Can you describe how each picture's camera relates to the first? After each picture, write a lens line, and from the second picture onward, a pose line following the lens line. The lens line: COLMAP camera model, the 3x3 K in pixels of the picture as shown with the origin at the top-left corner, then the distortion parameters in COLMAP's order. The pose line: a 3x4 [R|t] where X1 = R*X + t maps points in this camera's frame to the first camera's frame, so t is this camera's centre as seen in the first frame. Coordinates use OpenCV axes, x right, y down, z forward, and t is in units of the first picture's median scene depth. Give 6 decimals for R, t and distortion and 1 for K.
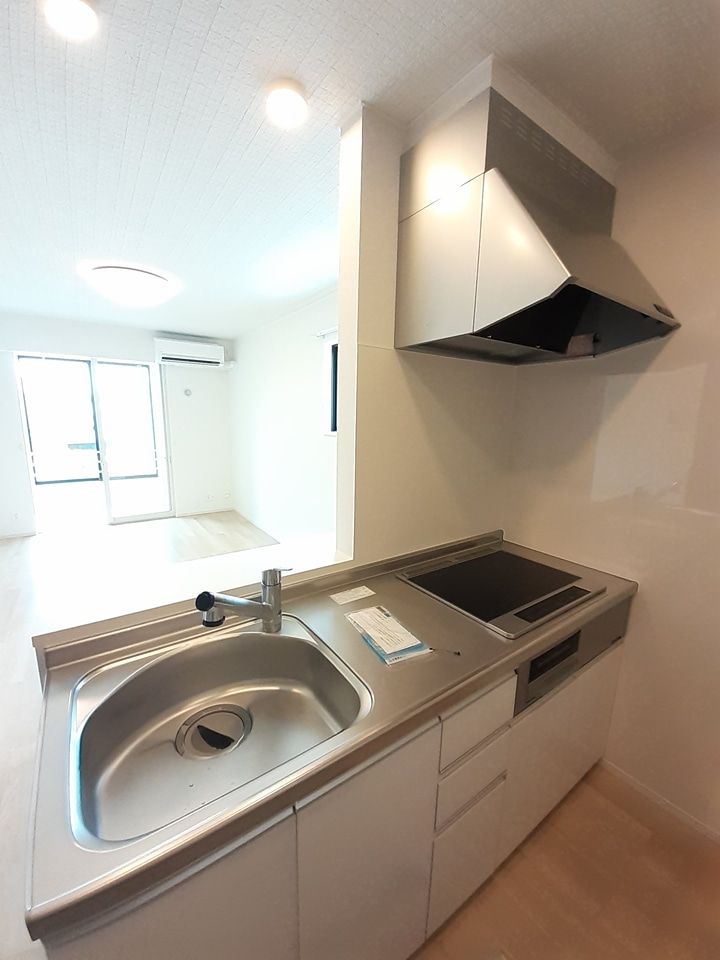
lens RADIAL K [[378.3, 0, 355.6], [0, 378.3, 486.5], [0, 0, 1]] dist [0.041853, 0.000032]
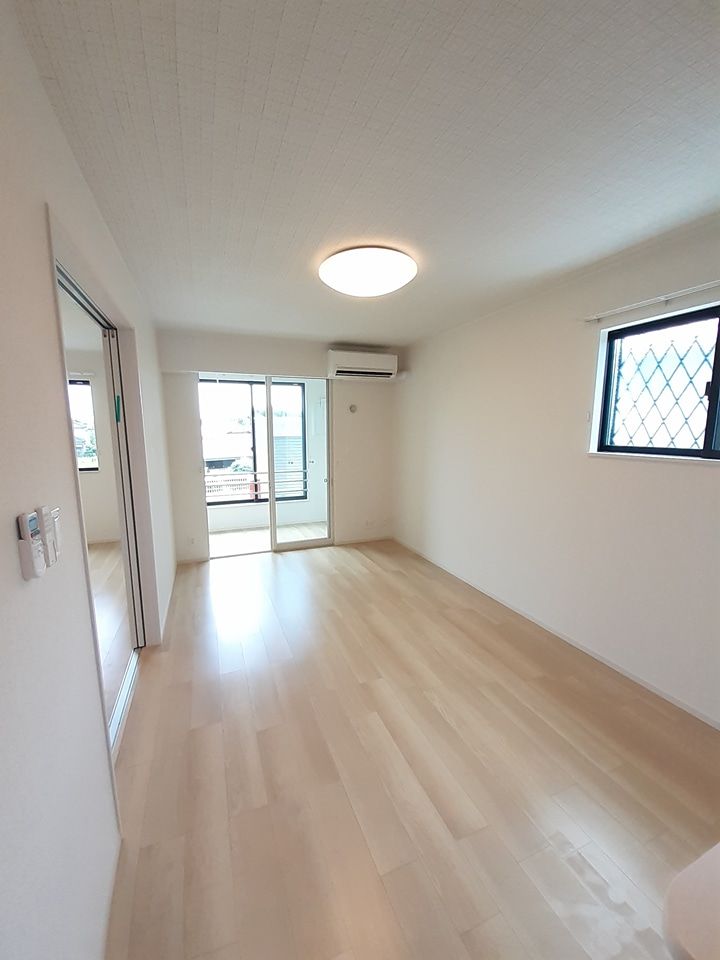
lens RADIAL K [[380.7, 0, 360.4], [0, 380.7, 490.0], [0, 0, 1]] dist [-0.000448, -0.000076]
pose [[0.976123, 0.014581, -0.216728, -0.239149], [-0.021734, 0.999293, -0.030661, -0.027323], [0.216128, 0.034640, 0.975750, 0.137696]]
